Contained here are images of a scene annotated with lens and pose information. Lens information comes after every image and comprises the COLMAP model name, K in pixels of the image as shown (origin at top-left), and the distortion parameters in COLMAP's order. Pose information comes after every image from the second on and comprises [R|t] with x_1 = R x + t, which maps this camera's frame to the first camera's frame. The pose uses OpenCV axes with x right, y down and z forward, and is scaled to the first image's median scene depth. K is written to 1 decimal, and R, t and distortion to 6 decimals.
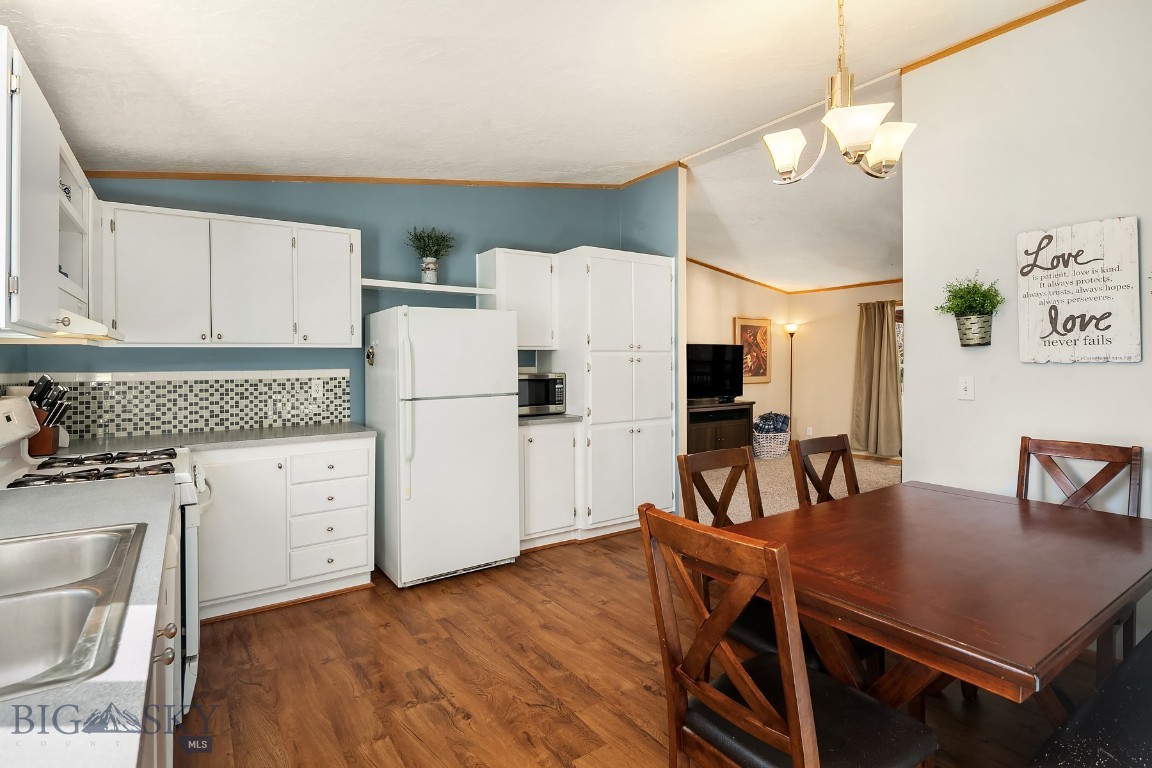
lens RADIAL K [[571.0, 0, 568.3], [0, 571.0, 355.9], [0, 0, 1]] dist [0.001163, 0.000305]
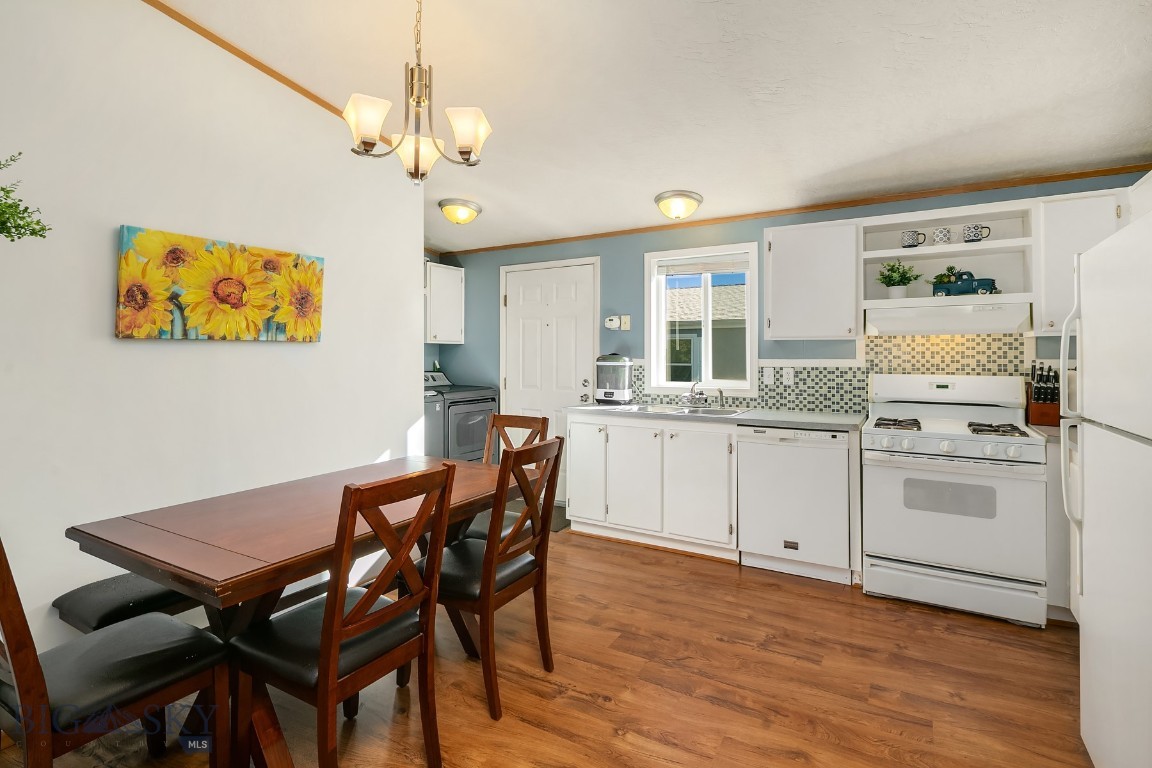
lens RADIAL K [[571.0, 0, 581.8], [0, 571.0, 352.6], [0, 0, 1]] dist [0.001163, 0.000305]
pose [[-0.898716, 0.008047, -0.438458, 0.465486], [0.013379, 0.999869, -0.009073, 0.006636], [0.438328, -0.014020, -0.898706, 1.454283]]
